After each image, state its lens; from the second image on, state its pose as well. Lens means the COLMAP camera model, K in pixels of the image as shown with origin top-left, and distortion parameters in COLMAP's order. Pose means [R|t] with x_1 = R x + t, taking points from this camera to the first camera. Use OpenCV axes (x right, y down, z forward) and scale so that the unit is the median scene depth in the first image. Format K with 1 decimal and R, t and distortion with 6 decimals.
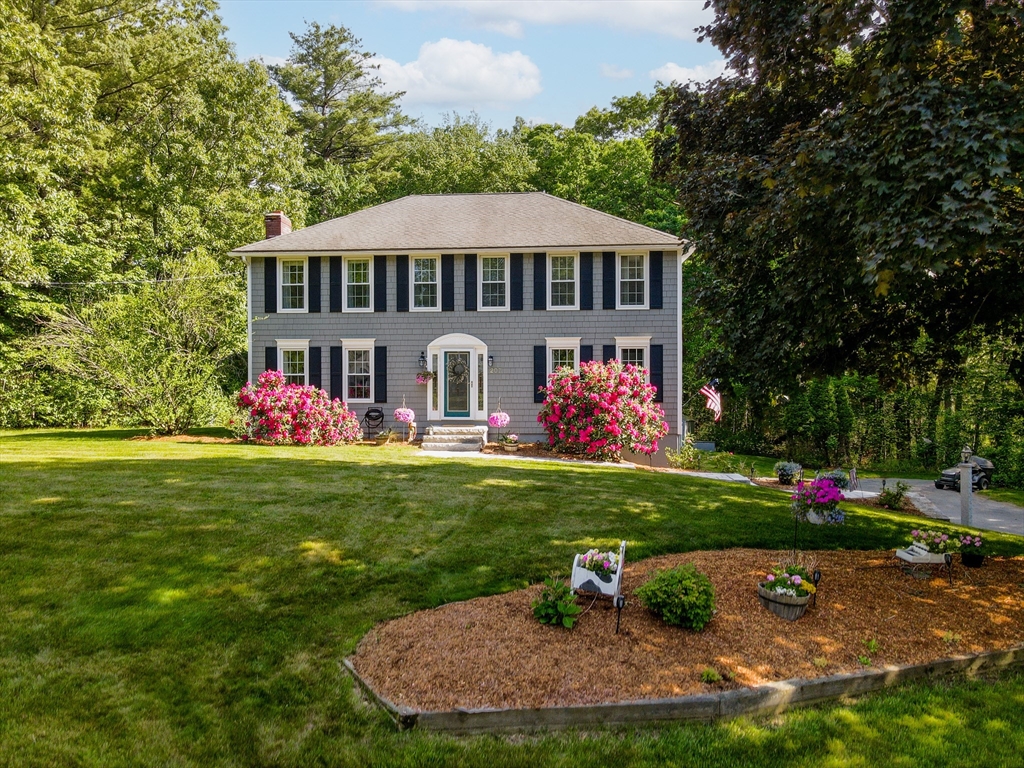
lens RADIAL K [[769.7, 0, 512.2], [0, 769.7, 373.9], [0, 0, 1]] dist [0.026961, -0.003781]
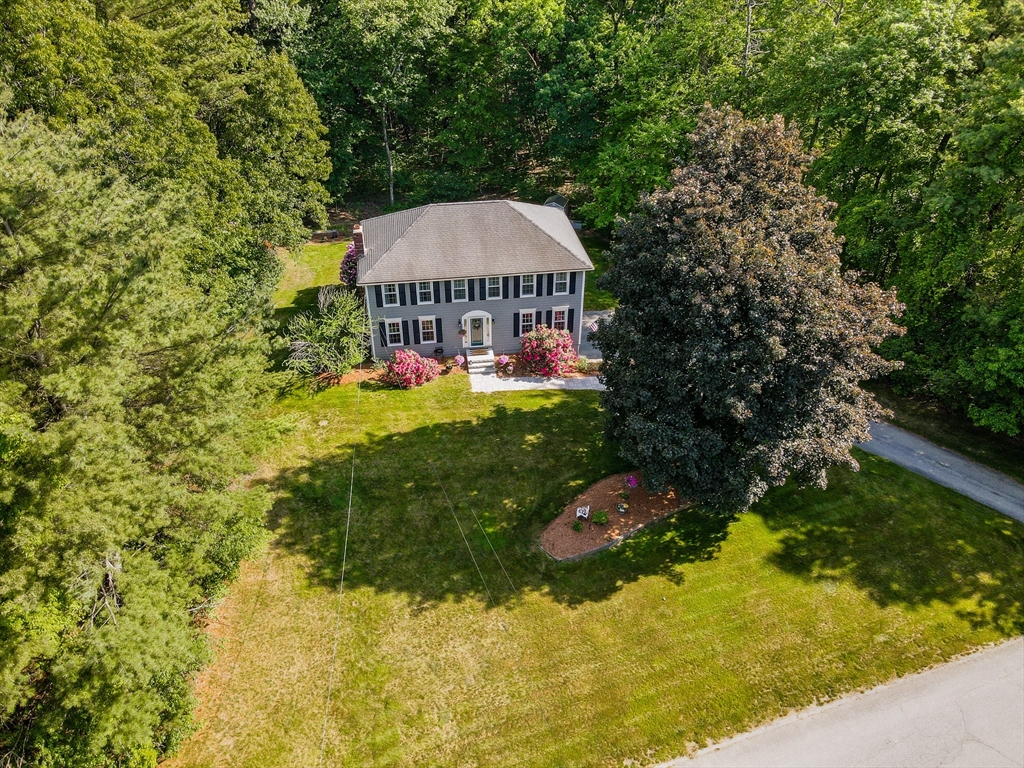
lens RADIAL K [[769.7, 0, 505.9], [0, 769.7, 384.9], [0, 0, 1]] dist [0.026961, -0.003781]
pose [[0.979363, -0.125679, 0.158278, -0.345907], [0.012559, 0.819473, 0.572980, -1.069062], [-0.201717, -0.559168, 0.804141, -0.772248]]
